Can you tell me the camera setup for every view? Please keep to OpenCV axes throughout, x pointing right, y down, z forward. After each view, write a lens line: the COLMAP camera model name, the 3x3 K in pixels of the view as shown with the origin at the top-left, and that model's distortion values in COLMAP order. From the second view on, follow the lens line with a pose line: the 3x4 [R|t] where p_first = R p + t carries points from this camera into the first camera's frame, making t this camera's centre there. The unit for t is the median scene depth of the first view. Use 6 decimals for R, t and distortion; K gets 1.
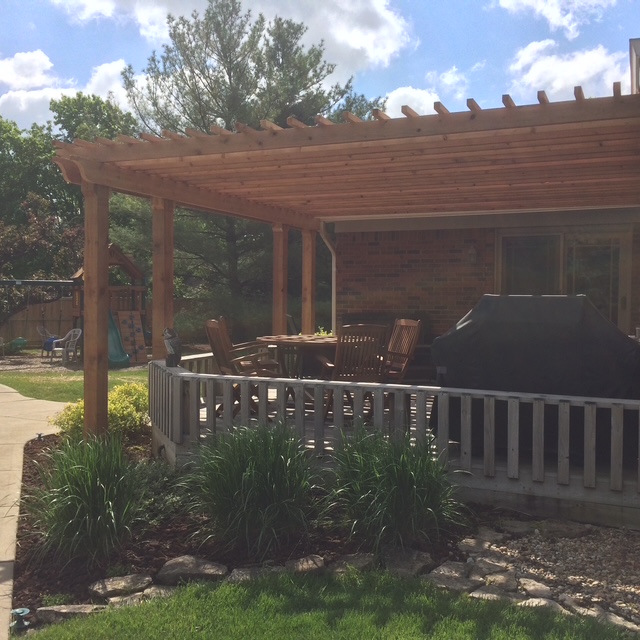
lens RADIAL K [[729.8, 0, 320.2], [0, 729.8, 321.0], [0, 0, 1]] dist [0.042294, 0.000000]
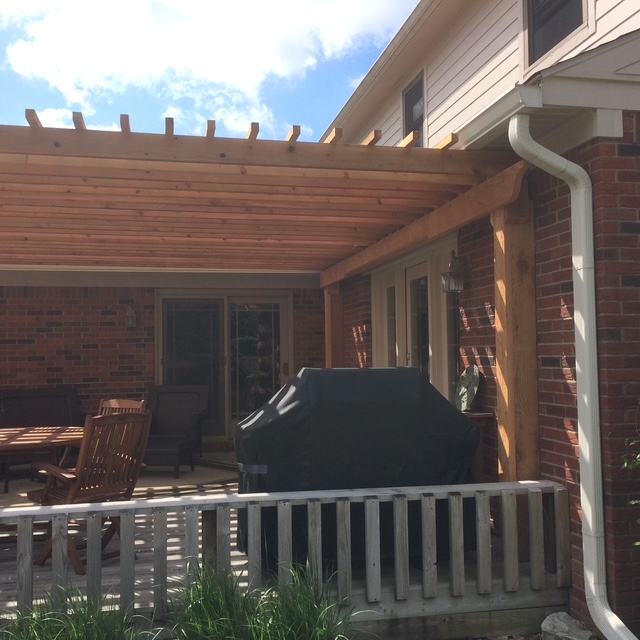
lens RADIAL K [[729.8, 0, 320.3], [0, 729.8, 317.3], [0, 0, 1]] dist [0.042294, 0.000000]
pose [[0.807940, 0.015894, 0.589051, -0.193950], [0.038010, 0.996149, -0.079013, -0.022930], [-0.588038, 0.086228, 0.804224, 0.284058]]
